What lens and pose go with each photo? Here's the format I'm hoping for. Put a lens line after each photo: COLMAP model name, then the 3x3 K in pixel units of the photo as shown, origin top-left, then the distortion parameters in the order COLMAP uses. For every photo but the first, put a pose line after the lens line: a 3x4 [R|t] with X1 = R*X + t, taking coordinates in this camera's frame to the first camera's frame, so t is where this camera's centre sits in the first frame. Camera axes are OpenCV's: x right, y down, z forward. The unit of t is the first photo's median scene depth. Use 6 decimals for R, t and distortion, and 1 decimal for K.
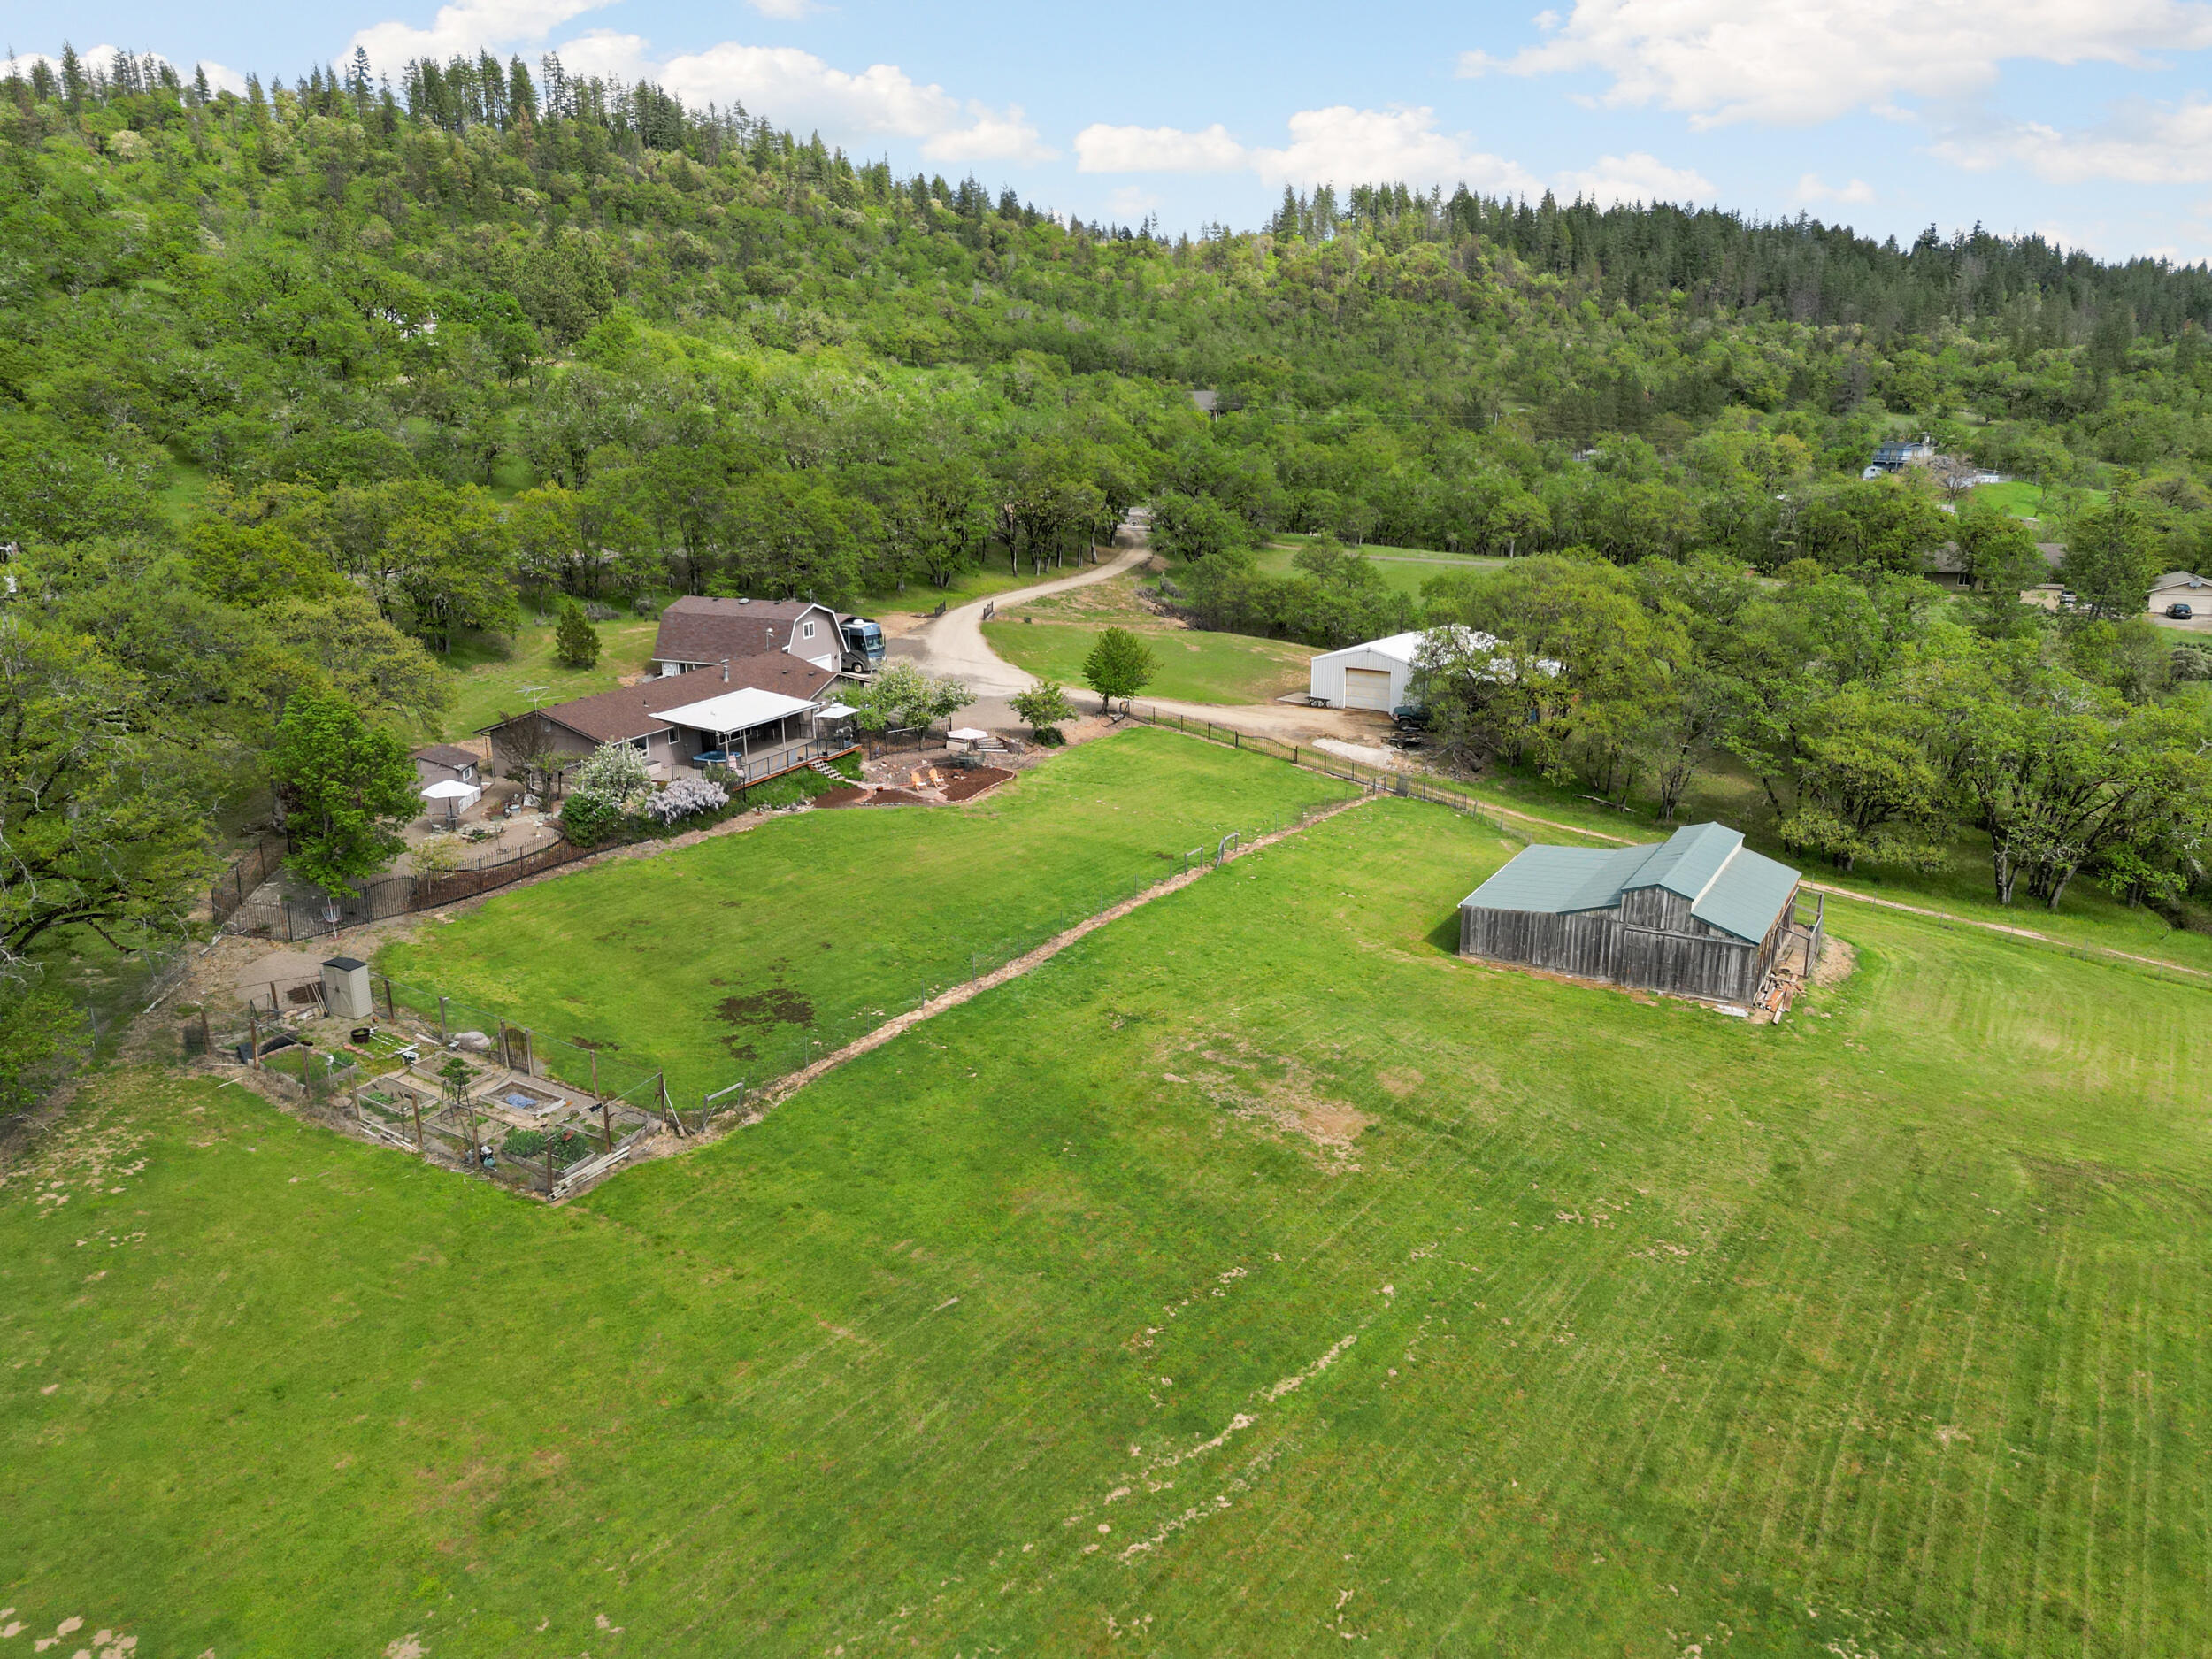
lens RADIAL K [[1545.1, 0, 1112.5], [0, 1545.1, 817.4], [0, 0, 1]] dist [0.105976, -0.103137]
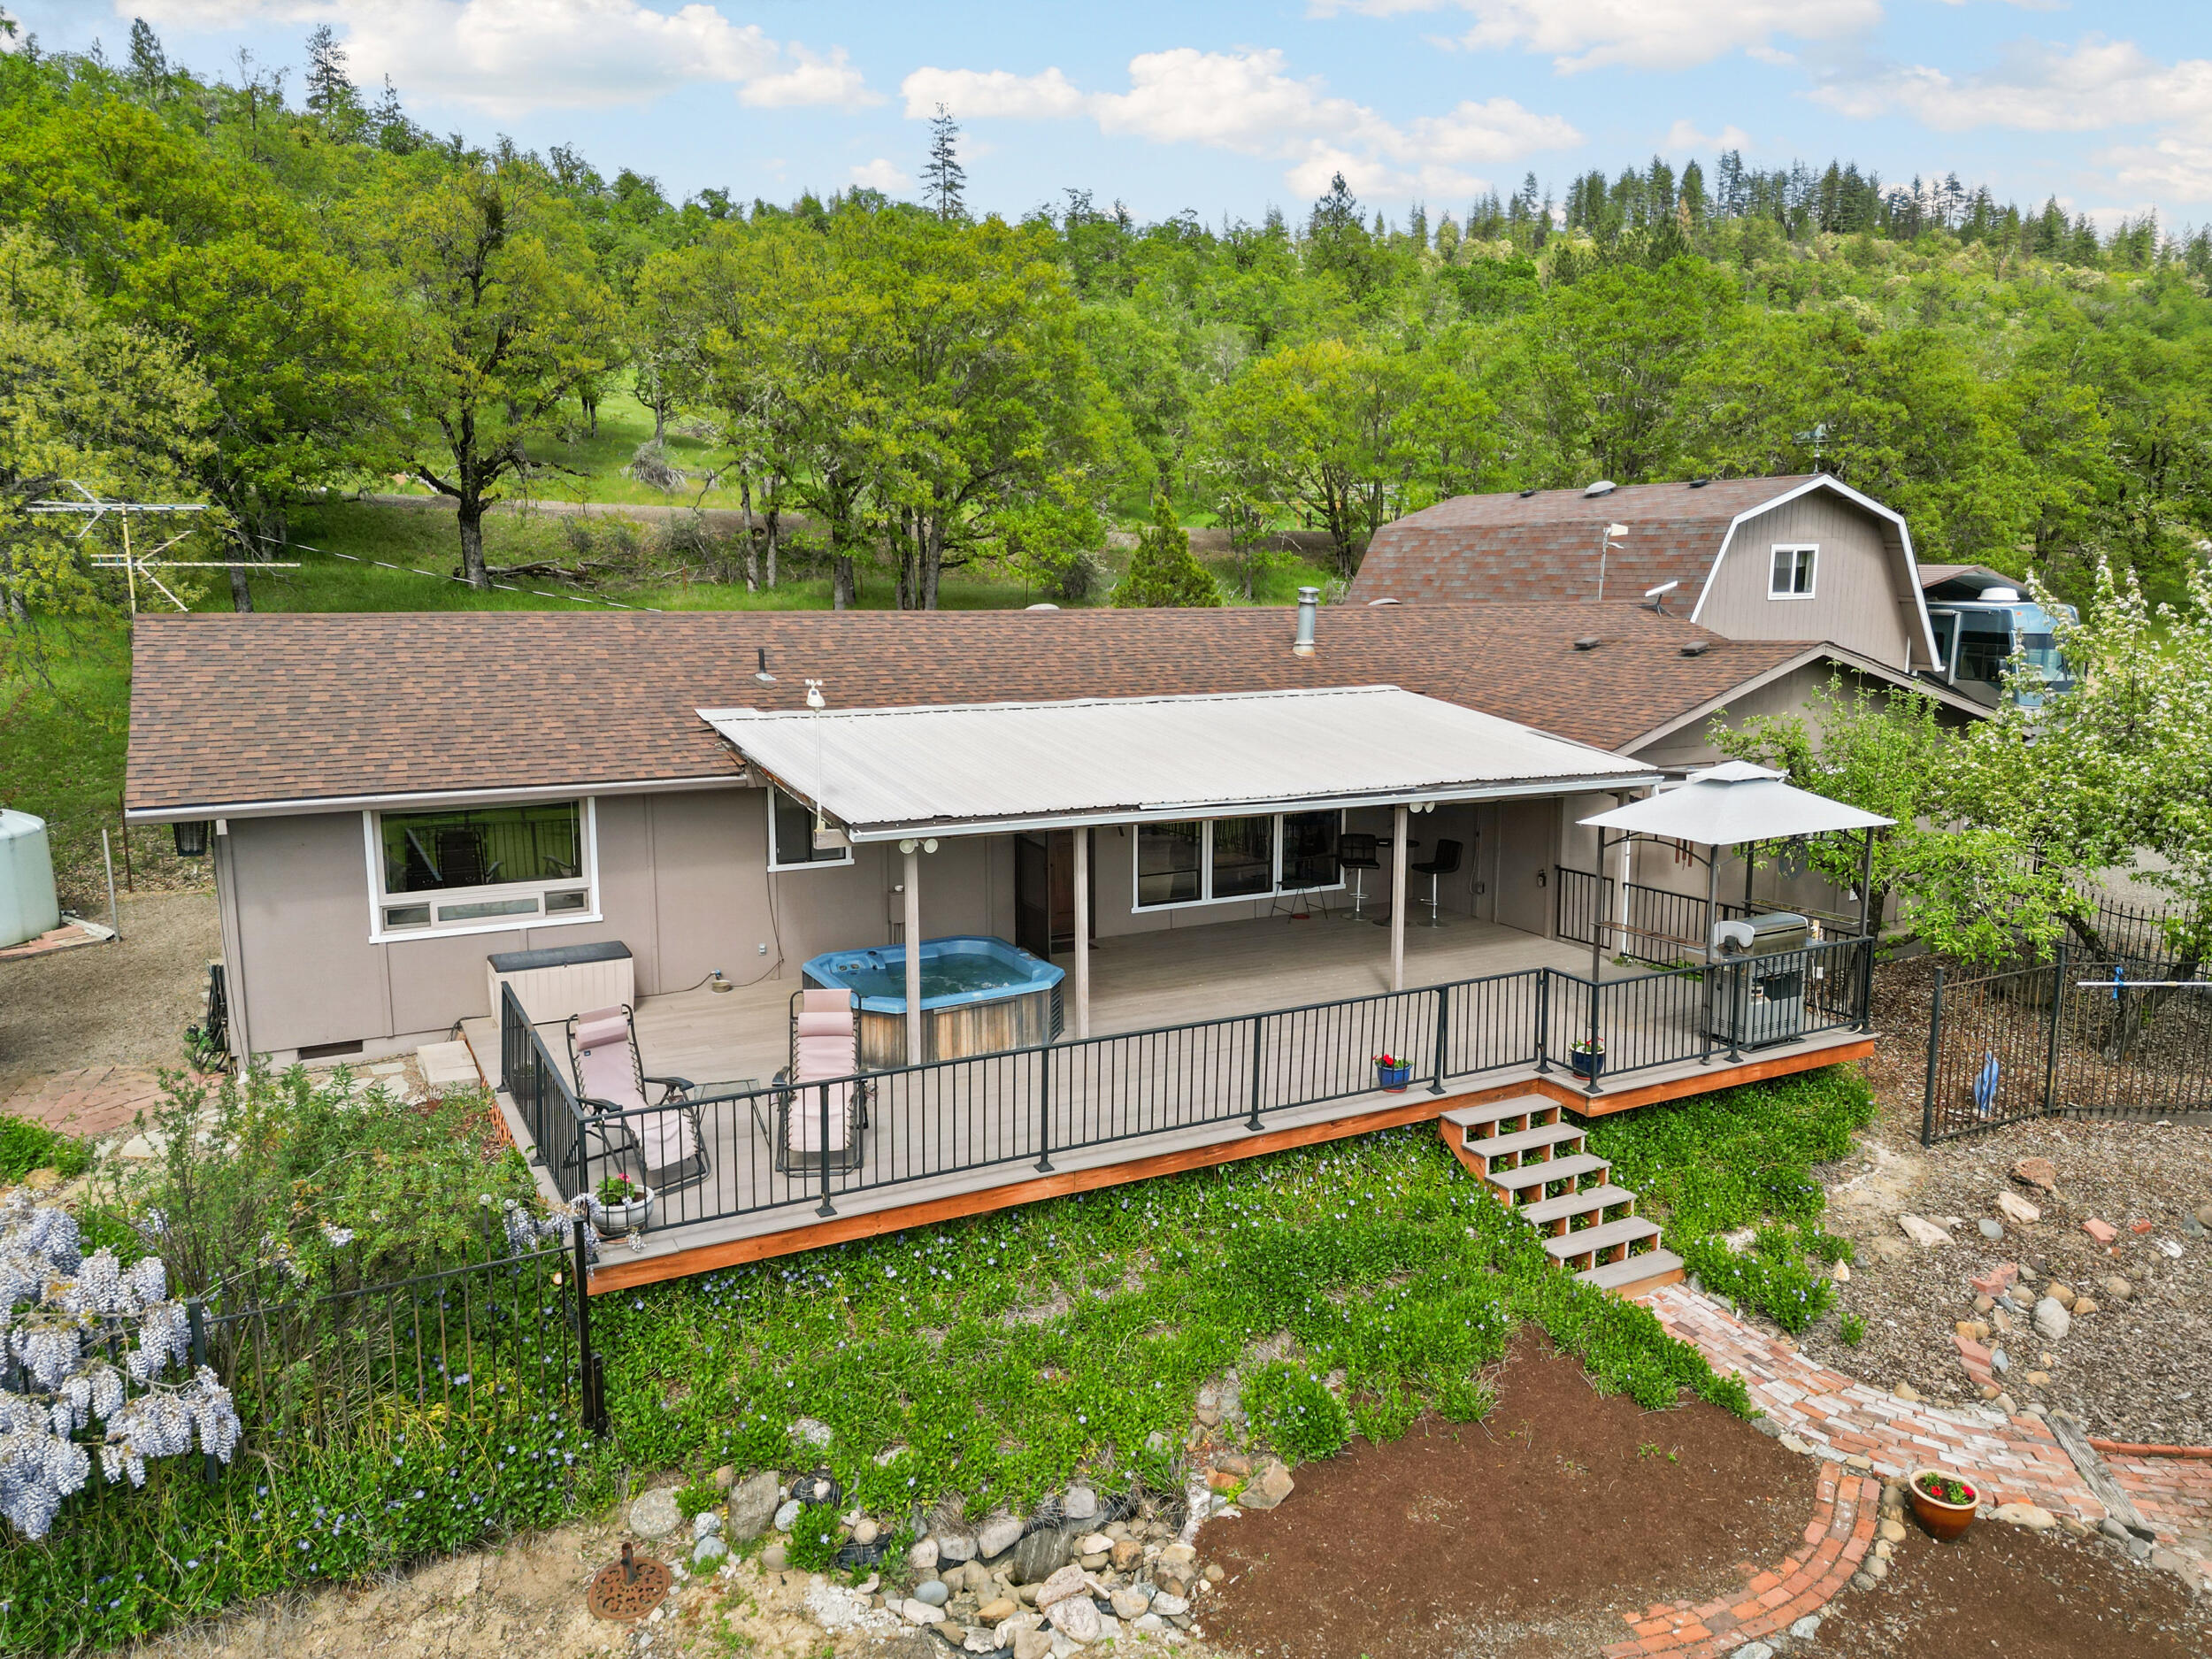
lens RADIAL K [[1545.1, 0, 1112.5], [0, 1545.1, 817.4], [0, 0, 1]] dist [0.105976, -0.103137]
pose [[0.772308, 0.106012, -0.626341, -0.115765], [-0.168463, 0.984854, -0.041030, -0.046504], [0.612504, 0.137203, 0.778469, 0.772226]]
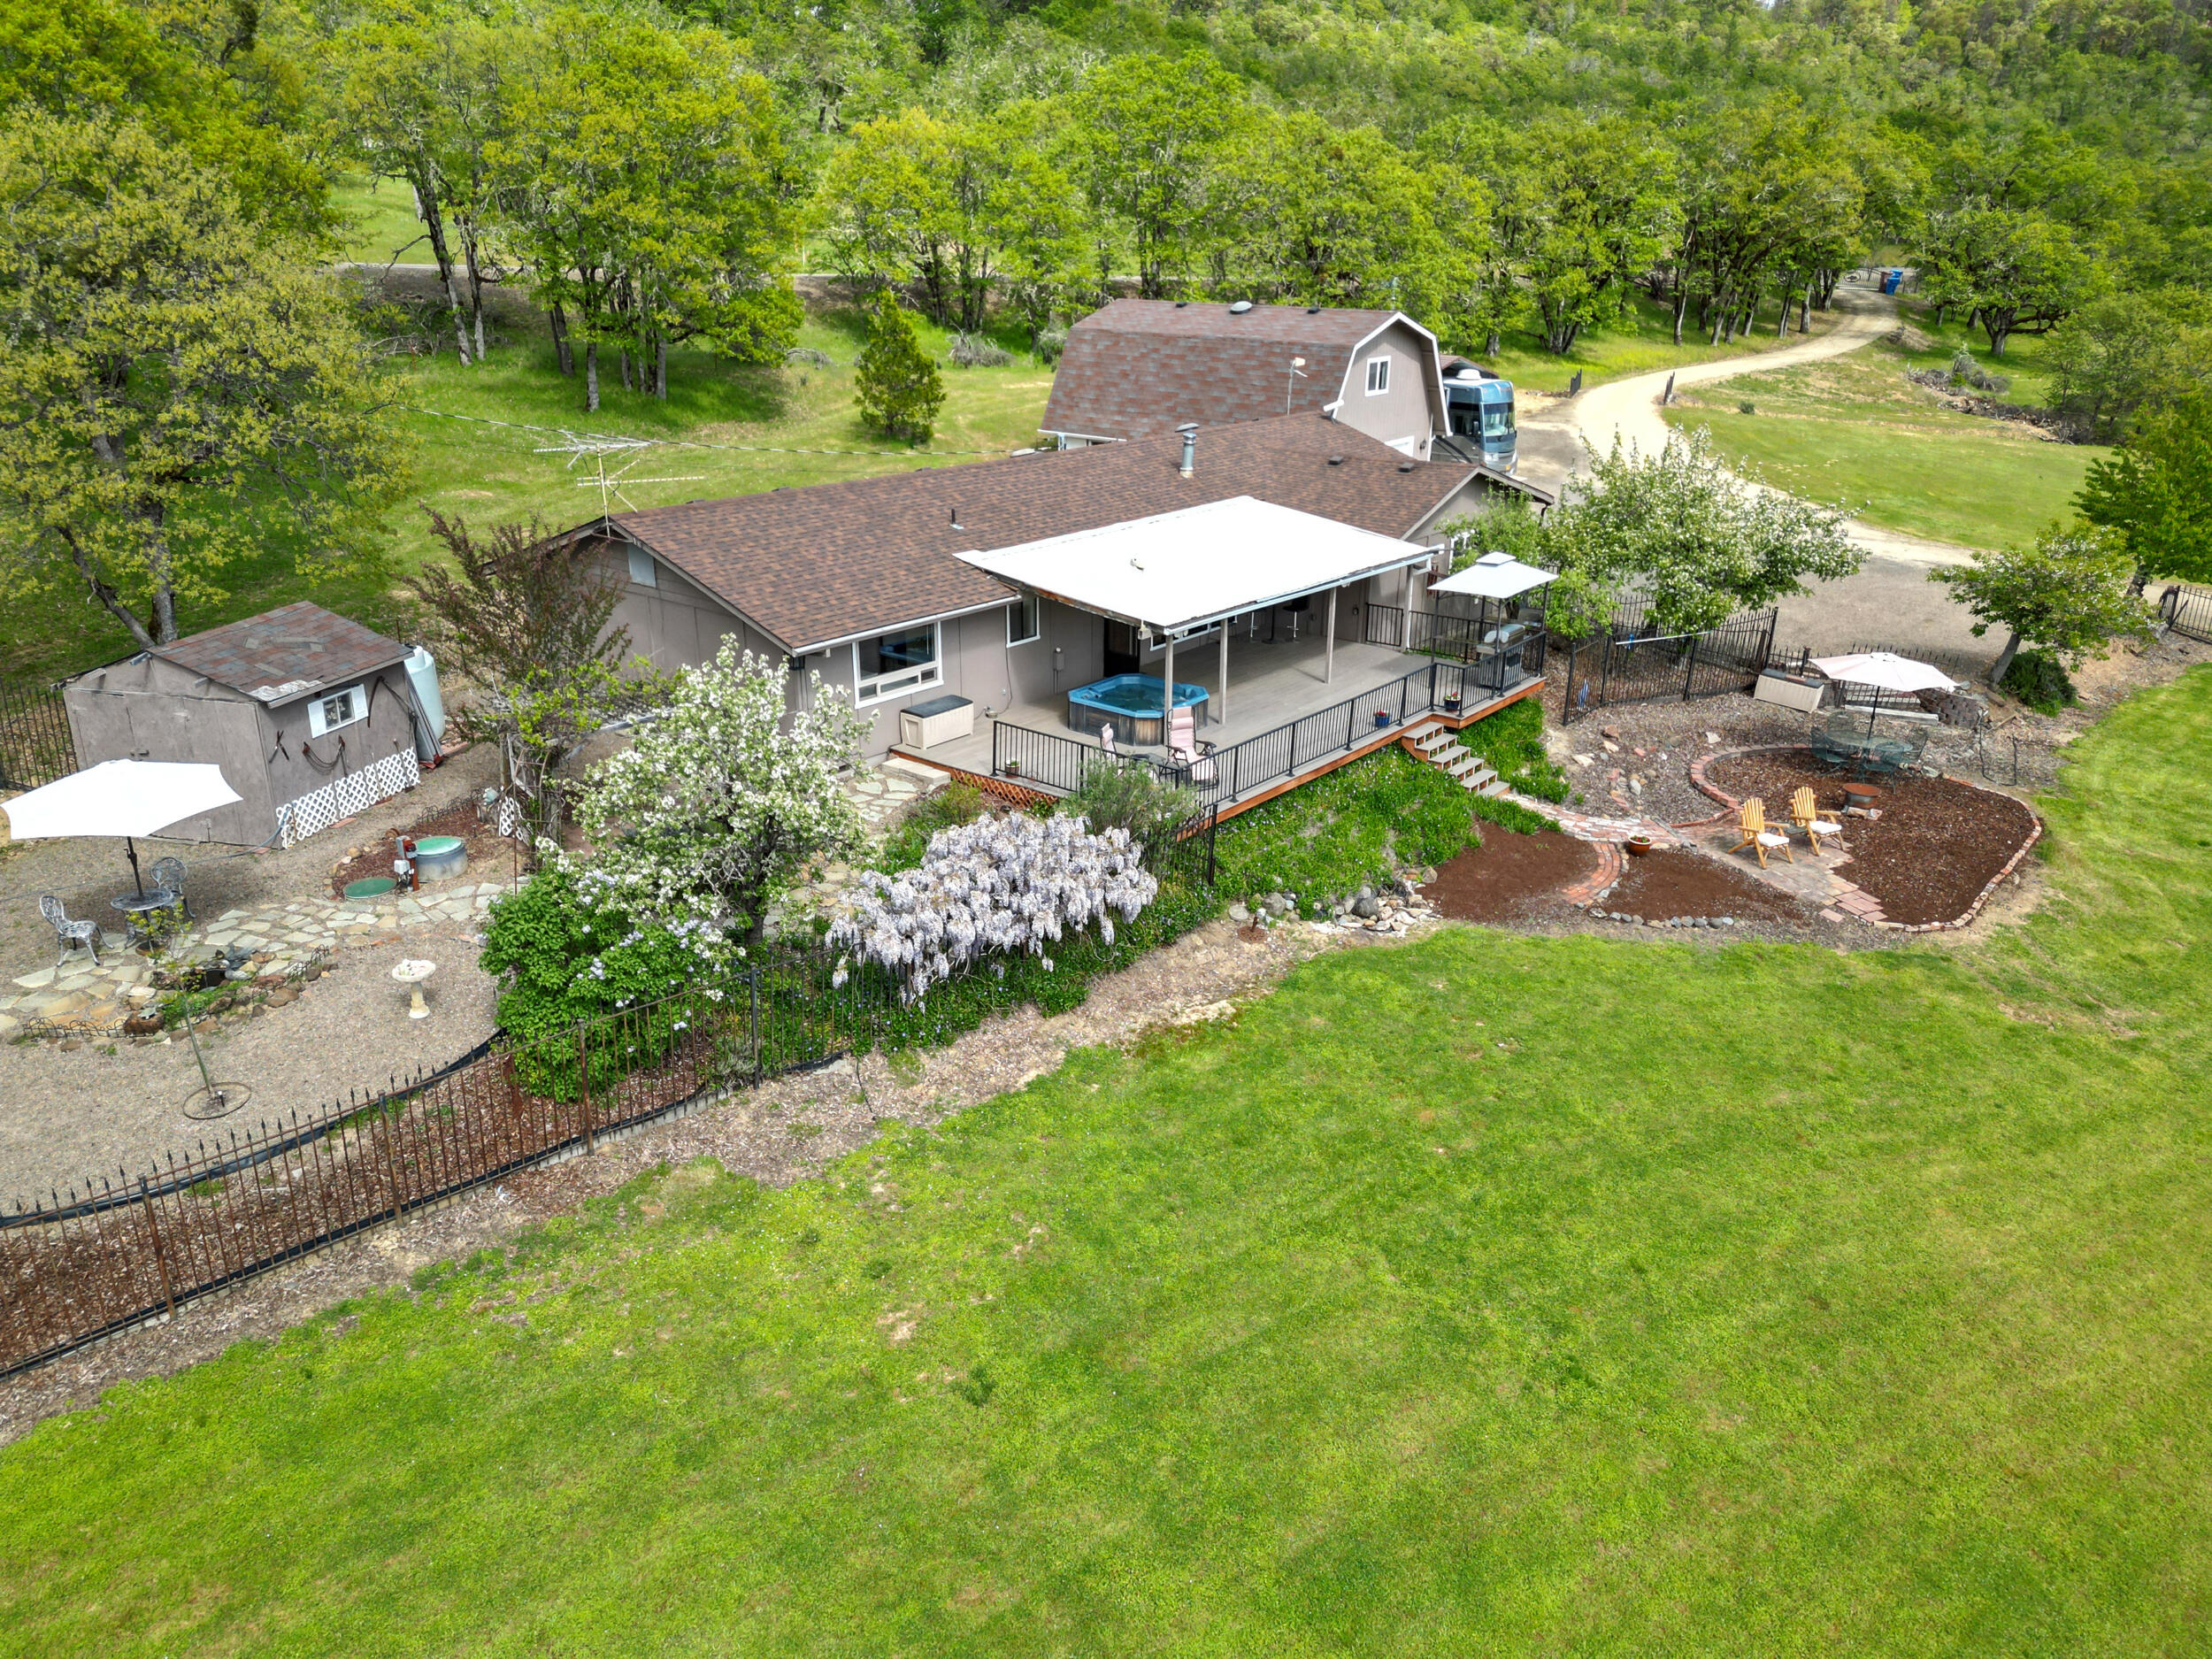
lens RADIAL K [[1545.1, 0, 1112.5], [0, 1545.1, 817.4], [0, 0, 1]] dist [0.105976, -0.103137]
pose [[0.956944, 0.114115, -0.266902, -0.149170], [-0.087209, 0.990030, 0.110613, -0.043609], [0.276863, -0.082575, 0.957355, 0.602398]]
